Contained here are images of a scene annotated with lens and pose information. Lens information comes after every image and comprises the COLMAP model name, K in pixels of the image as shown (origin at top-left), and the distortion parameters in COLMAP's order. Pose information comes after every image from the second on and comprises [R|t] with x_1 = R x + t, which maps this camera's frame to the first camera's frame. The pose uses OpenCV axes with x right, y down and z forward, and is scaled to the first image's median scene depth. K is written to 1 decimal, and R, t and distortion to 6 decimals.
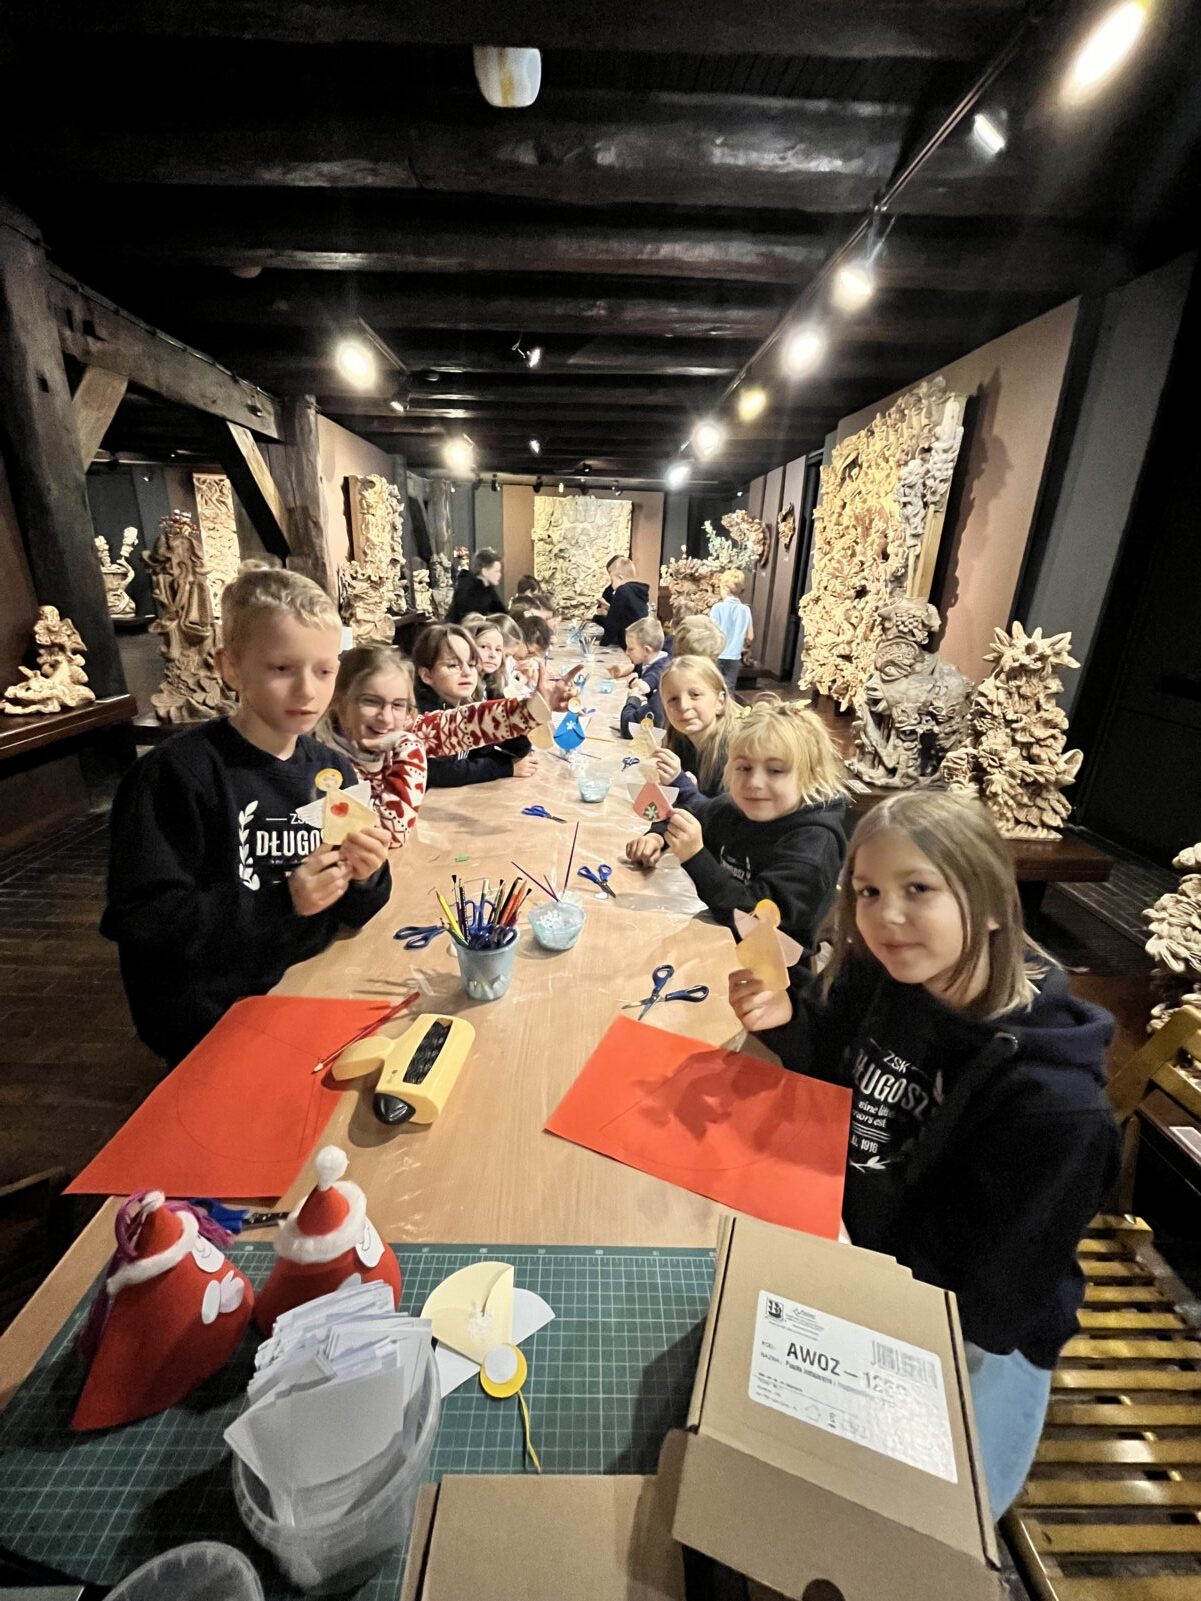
lens RADIAL K [[653.8, 0, 600.5], [0, 653.8, 800.5], [0, 0, 1]] dist [-0.002303, -0.000173]
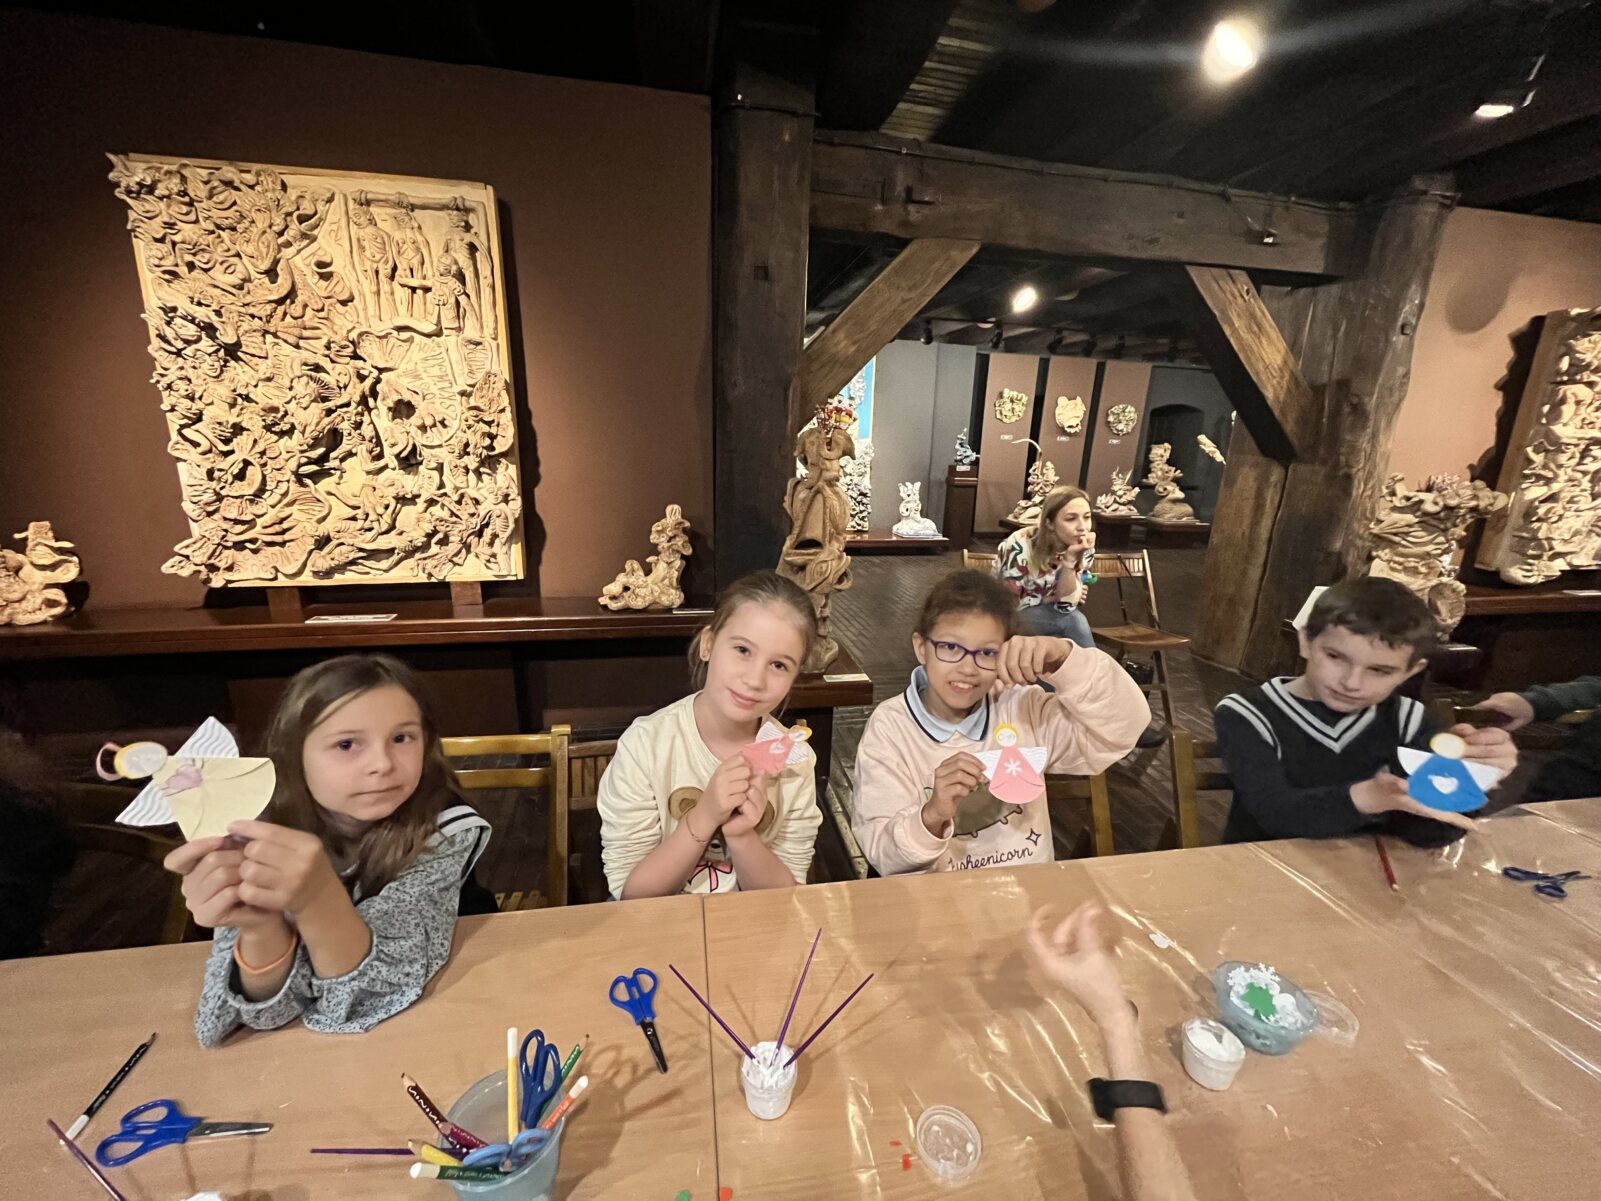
lens RADIAL K [[653.8, 0, 800.5], [0, 653.8, 600.5], [0, 0, 1]] dist [-0.002303, -0.000173]
pose [[0.165649, 0.215775, -0.962290, 0.083133], [-0.356884, 0.922752, 0.145475, -0.250889], [0.919344, 0.319328, 0.229859, 0.669637]]
